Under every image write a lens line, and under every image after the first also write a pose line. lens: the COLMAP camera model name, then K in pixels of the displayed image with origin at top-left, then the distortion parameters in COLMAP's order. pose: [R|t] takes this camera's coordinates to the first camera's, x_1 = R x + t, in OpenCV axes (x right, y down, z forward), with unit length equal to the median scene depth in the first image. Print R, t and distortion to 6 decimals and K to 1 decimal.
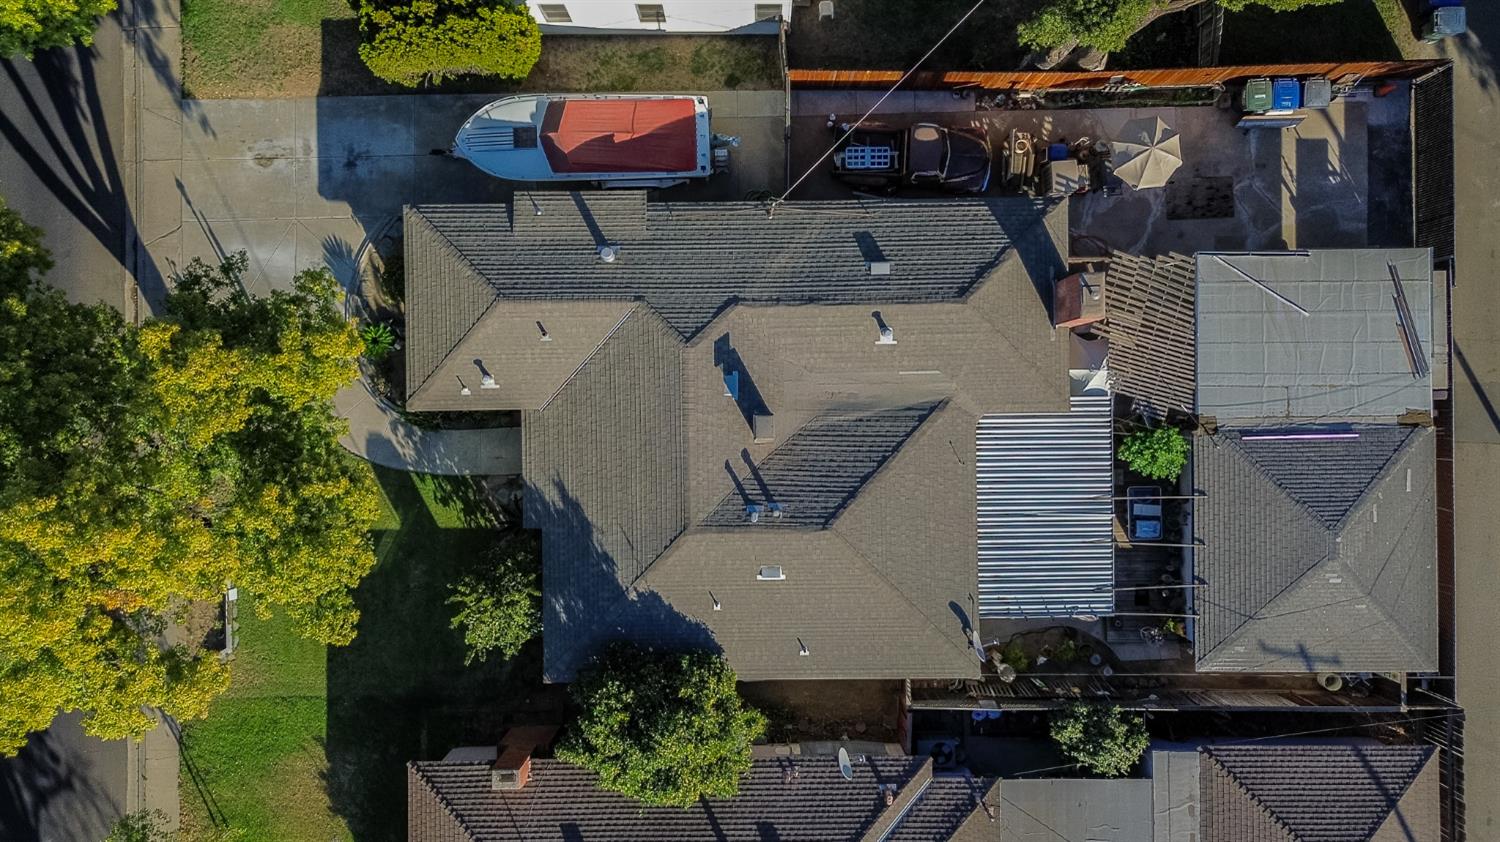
lens RADIAL K [[1066.4, 0, 750.0], [0, 1066.4, 421.0], [0, 0, 1]] dist [0.065182, -0.049111]
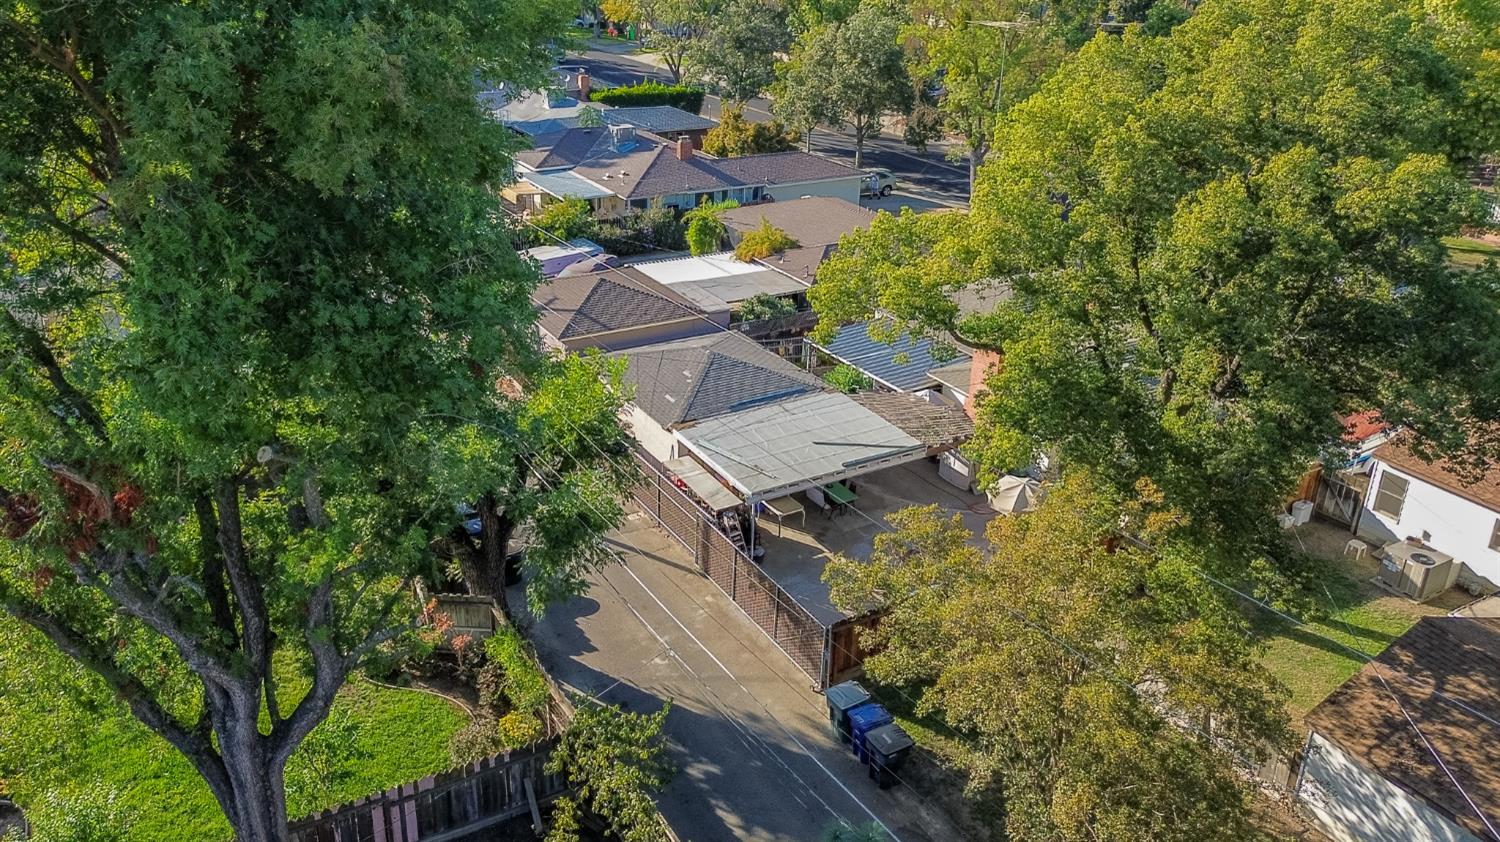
lens RADIAL K [[1065.9, 0, 759.9], [0, 1065.9, 398.5], [0, 0, 1]] dist [0.069568, -0.061780]
pose [[-0.855183, 0.203281, -0.476800, 1.071983], [-0.517962, -0.369639, 0.771416, -0.887948], [-0.019430, 0.906666, 0.421401, 0.506778]]
